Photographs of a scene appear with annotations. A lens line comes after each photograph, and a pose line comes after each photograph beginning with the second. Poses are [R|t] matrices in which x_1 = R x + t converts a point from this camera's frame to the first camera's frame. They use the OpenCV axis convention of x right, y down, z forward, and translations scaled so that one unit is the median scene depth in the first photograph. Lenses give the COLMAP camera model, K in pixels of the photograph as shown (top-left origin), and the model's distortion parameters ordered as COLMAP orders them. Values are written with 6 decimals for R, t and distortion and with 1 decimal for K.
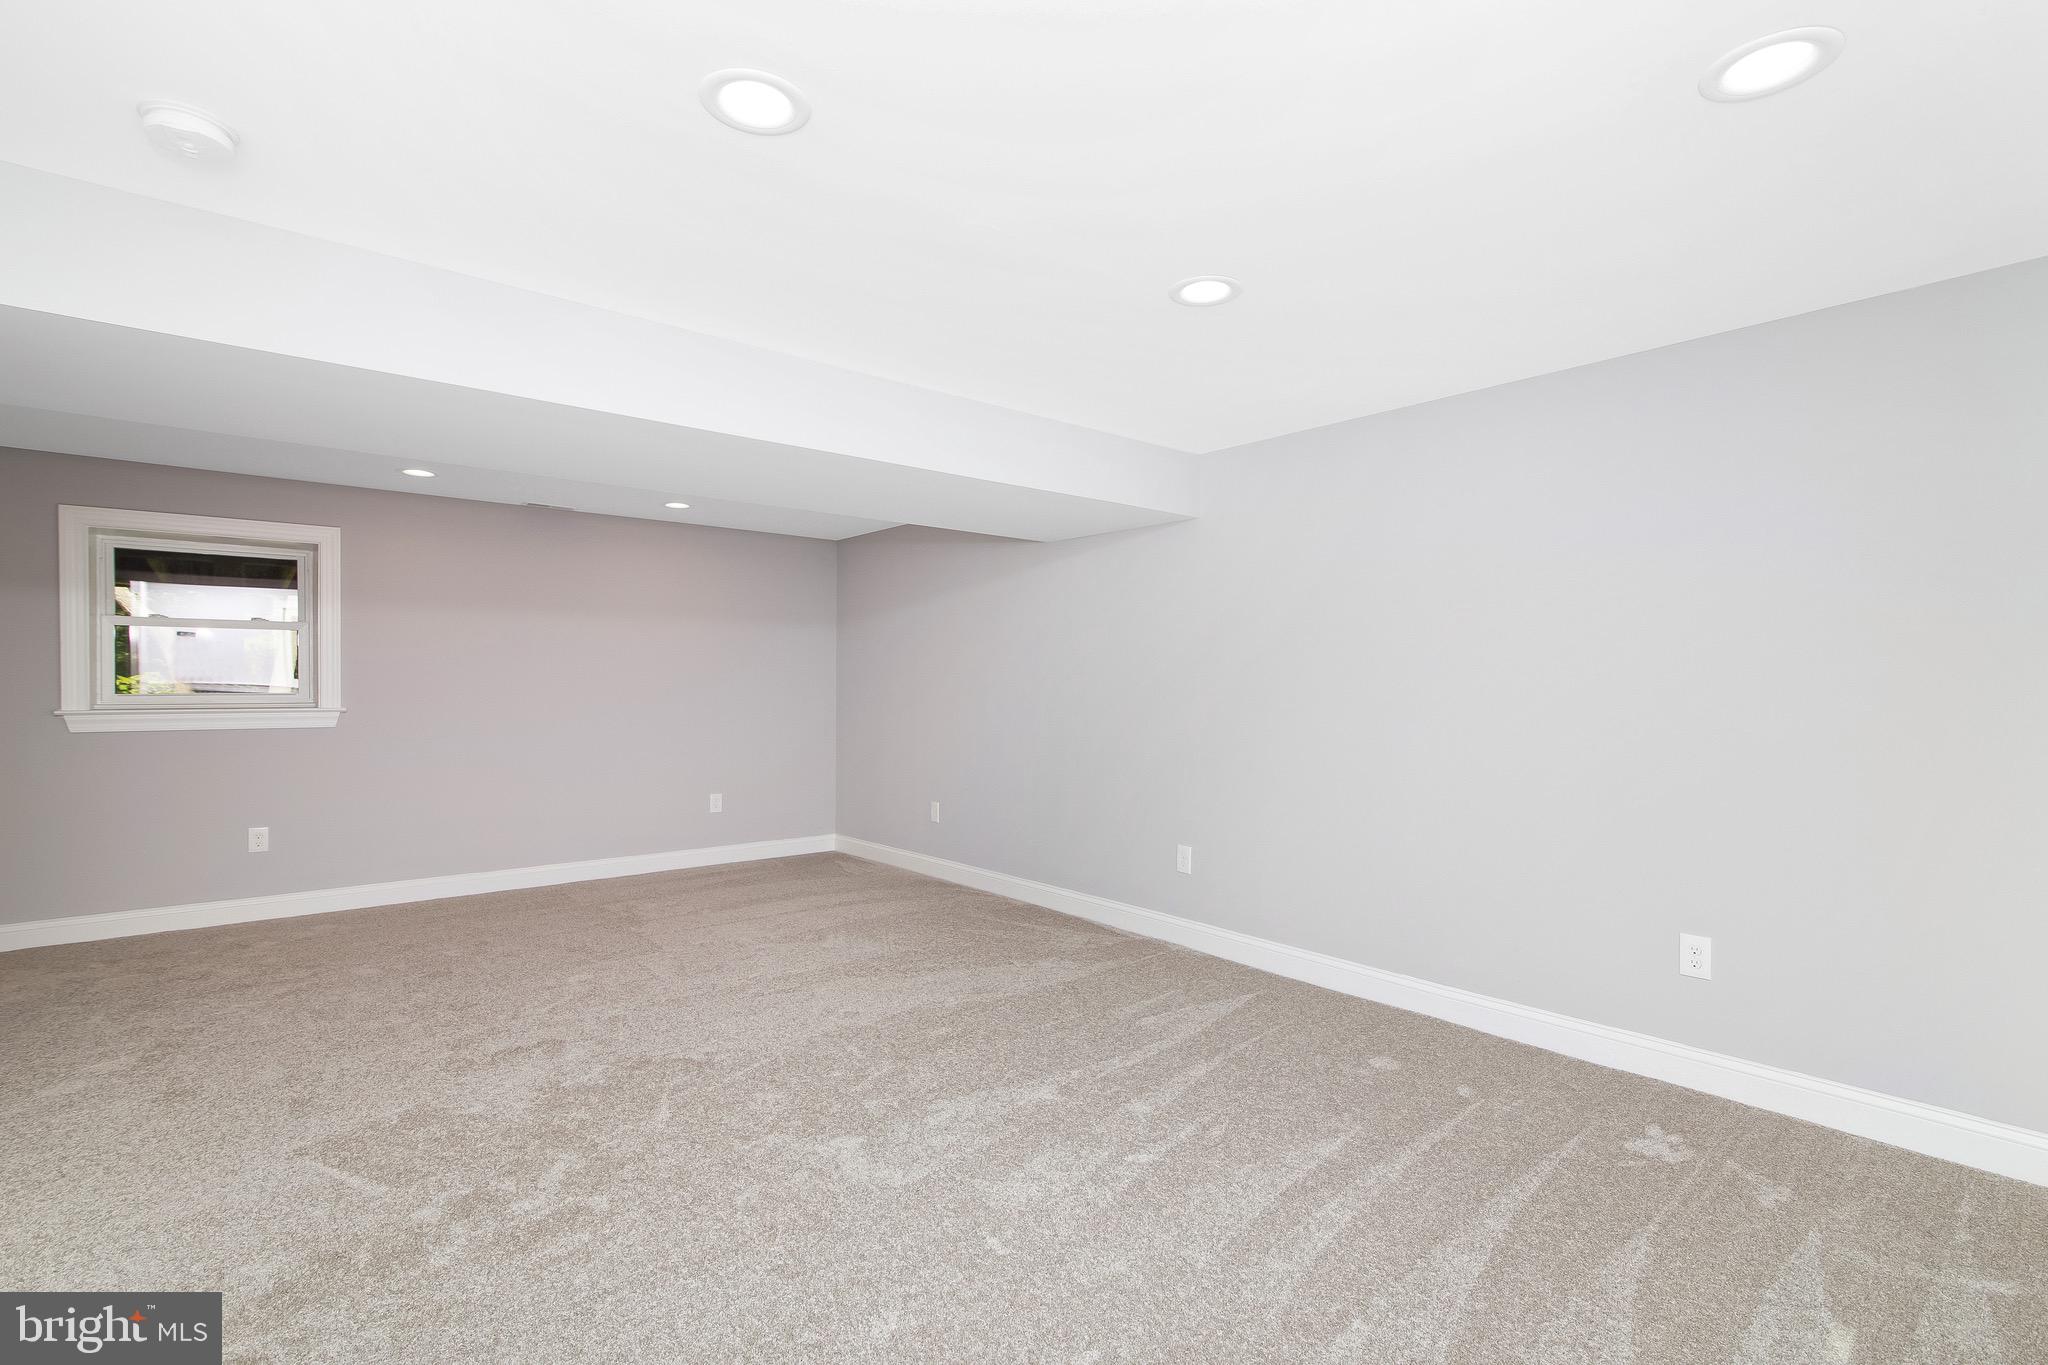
lens RADIAL K [[930.2, 0, 1026.4], [0, 930.2, 683.8], [0, 0, 1]] dist [0.002964, 0.000290]
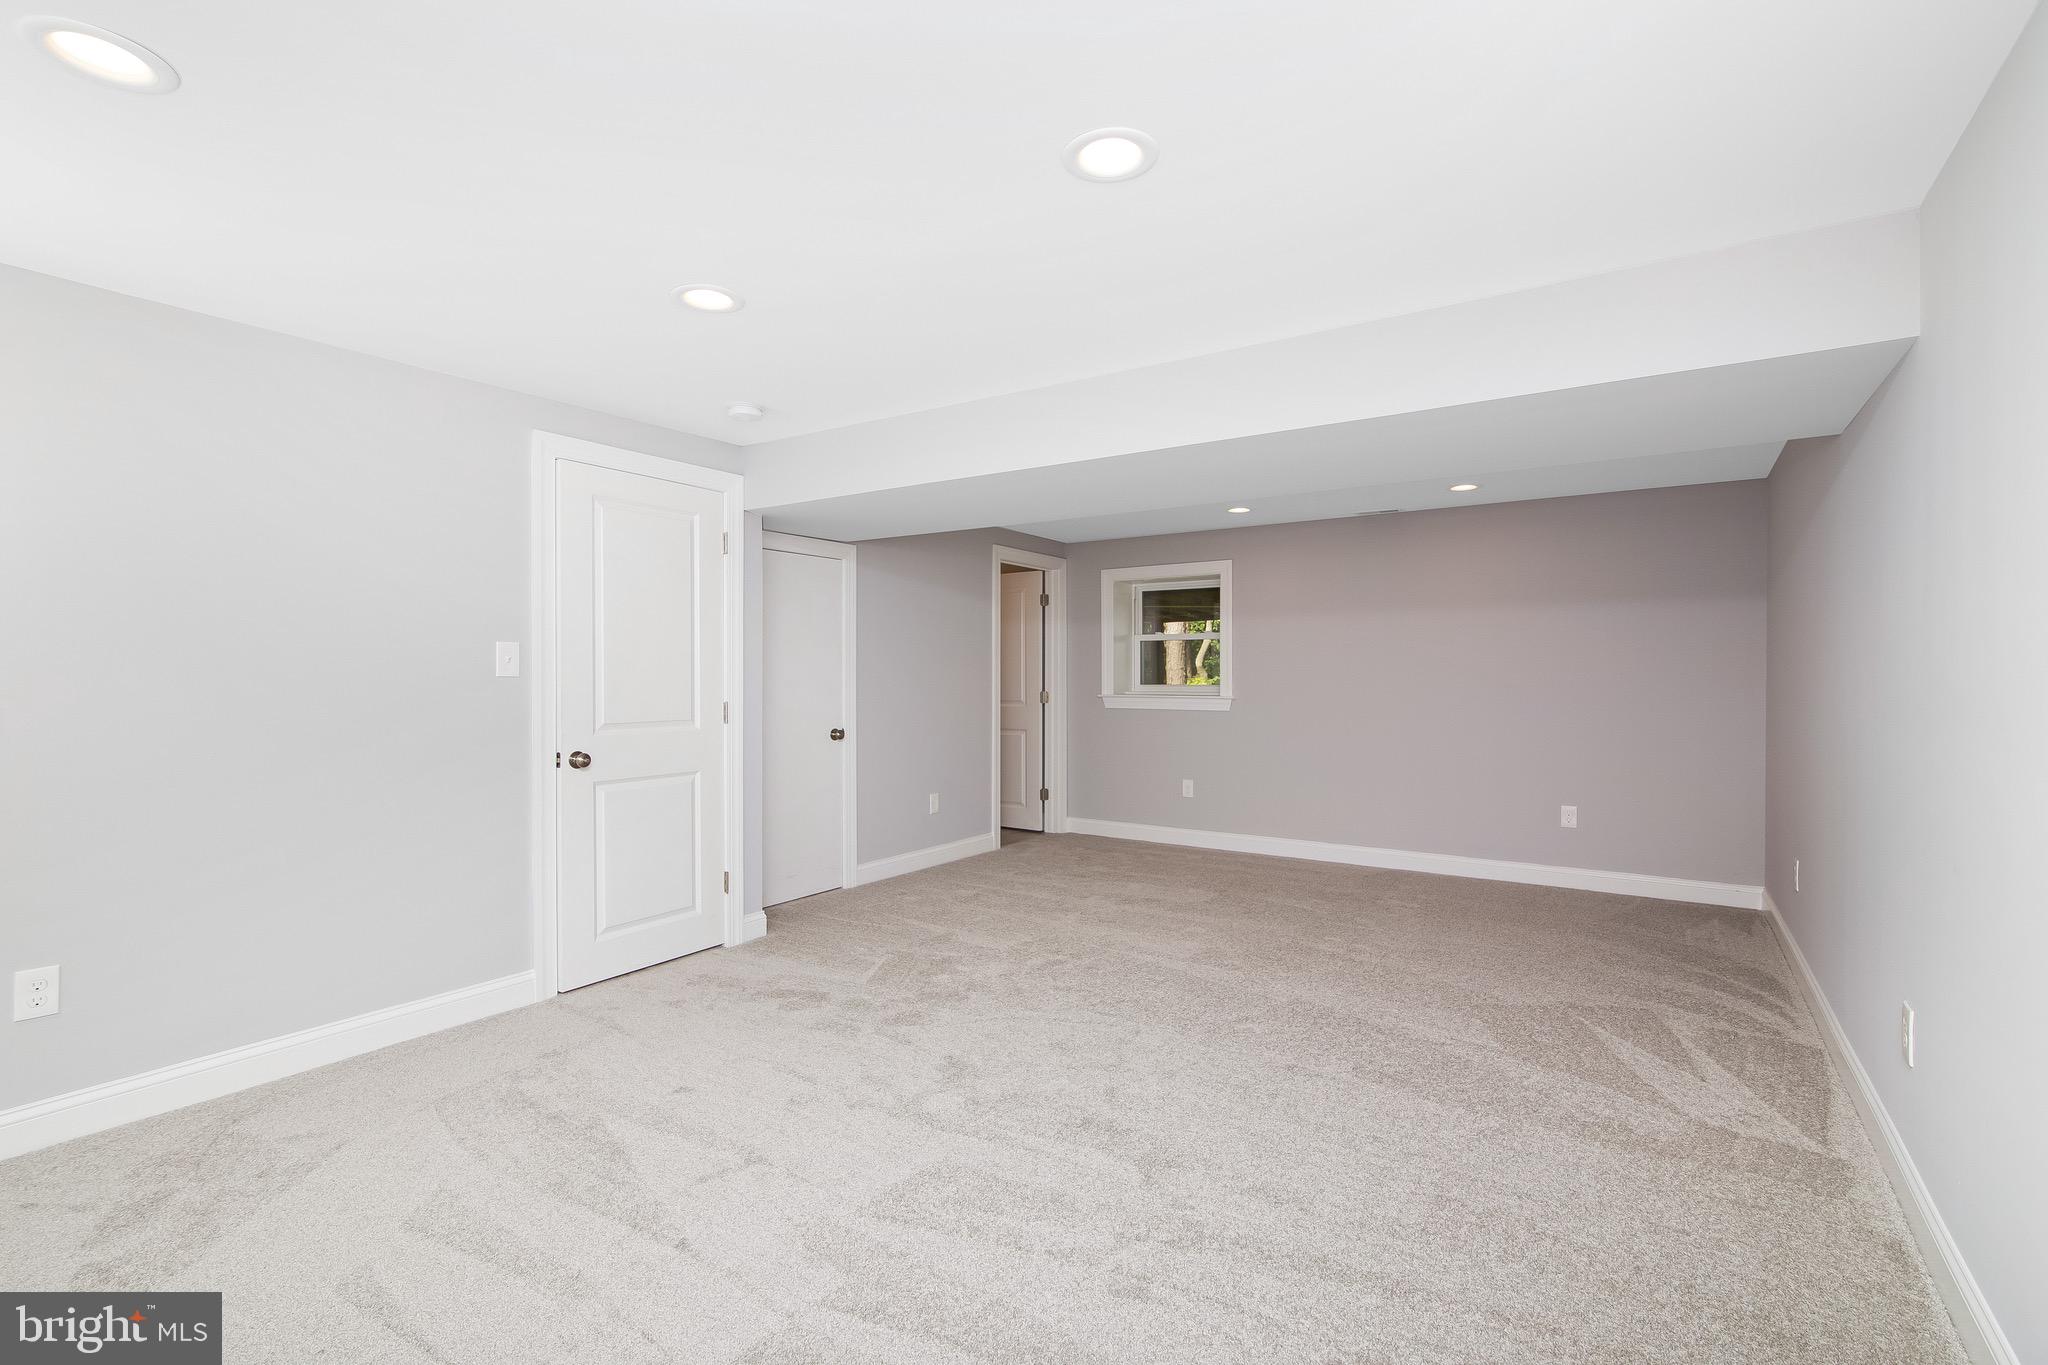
lens RADIAL K [[930.2, 0, 1026.4], [0, 930.2, 683.8], [0, 0, 1]] dist [0.002964, 0.000290]
pose [[0.307754, 0.007093, -0.951440, 0.439014], [0.000959, 0.999969, 0.007765, -0.002770], [0.951466, -0.003302, 0.307738, 0.338380]]
